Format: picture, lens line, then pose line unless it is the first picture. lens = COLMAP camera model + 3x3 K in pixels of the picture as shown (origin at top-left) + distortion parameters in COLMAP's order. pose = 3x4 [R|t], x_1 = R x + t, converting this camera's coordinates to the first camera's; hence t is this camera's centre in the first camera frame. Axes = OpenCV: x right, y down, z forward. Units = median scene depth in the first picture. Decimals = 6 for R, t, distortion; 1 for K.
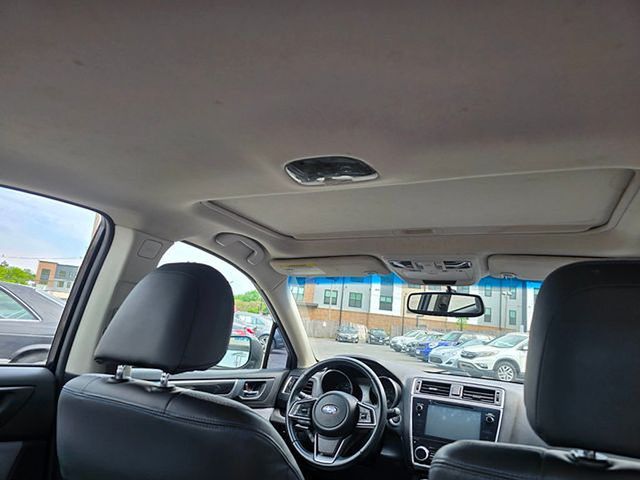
lens RADIAL K [[433.3, 0, 322.1], [0, 433.3, 237.8], [0, 0, 1]] dist [0.026878, -0.004894]
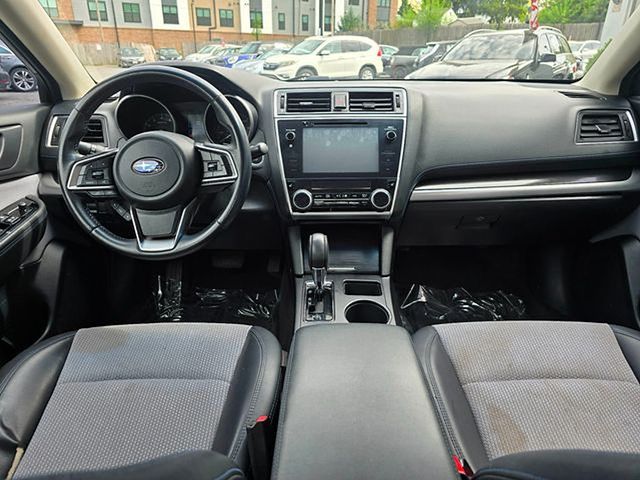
lens RADIAL K [[433.3, 0, 322.1], [0, 433.3, 237.8], [0, 0, 1]] dist [0.026878, -0.004894]
pose [[0.900471, -0.248043, 0.357249, -0.001931], [-0.007484, 0.812461, 0.582968, 0.136555], [-0.434852, -0.527620, 0.729741, 0.424836]]
